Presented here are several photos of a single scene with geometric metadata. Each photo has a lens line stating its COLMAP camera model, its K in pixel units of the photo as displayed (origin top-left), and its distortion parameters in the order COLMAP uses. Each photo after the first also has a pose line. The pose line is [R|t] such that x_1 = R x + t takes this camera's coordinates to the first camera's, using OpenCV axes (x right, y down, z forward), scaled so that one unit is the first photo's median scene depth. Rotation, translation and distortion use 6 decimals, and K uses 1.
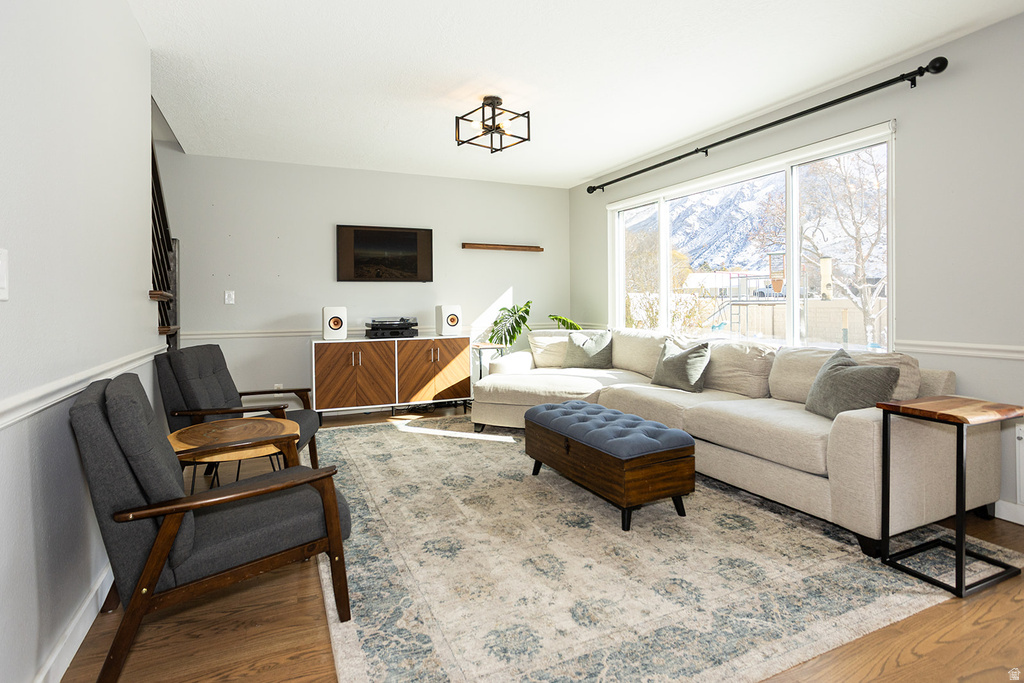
lens RADIAL K [[515.7, 0, 510.3], [0, 515.7, 305.2], [0, 0, 1]] dist [-0.022164, 0.012730]
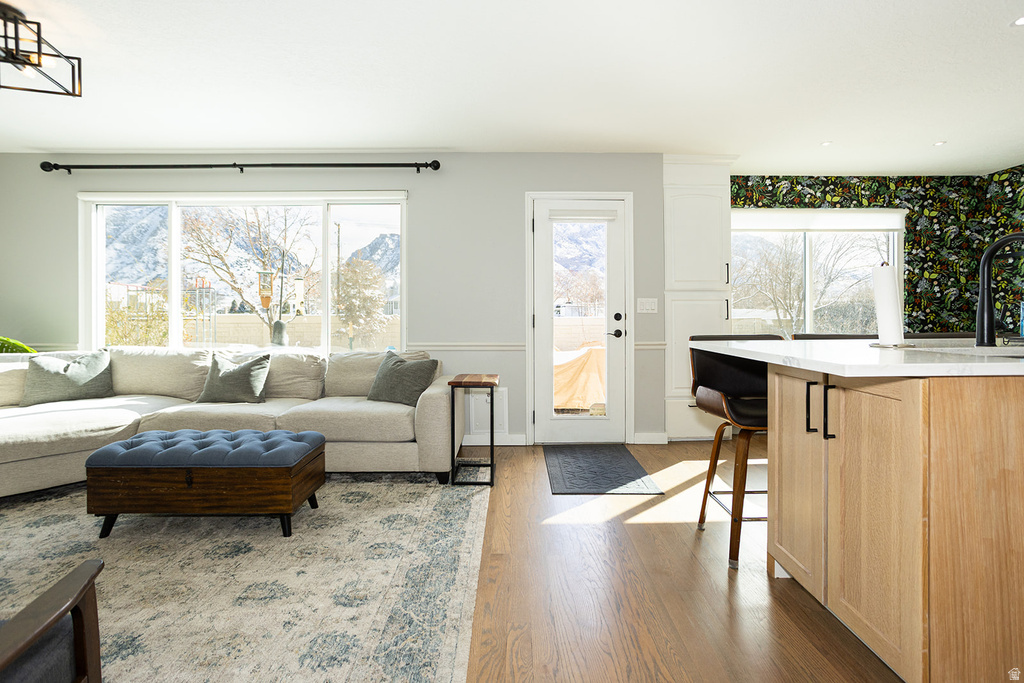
lens RADIAL K [[496.2, 0, 514.1], [0, 496.2, 320.4], [0, 0, 1]] dist [-0.054867, 0.030296]
pose [[0.409960, 0.003418, 0.912097, -0.454164], [0.001277, 0.999990, -0.004321, 0.011533], [-0.912103, 0.002936, 0.409951, 0.178134]]
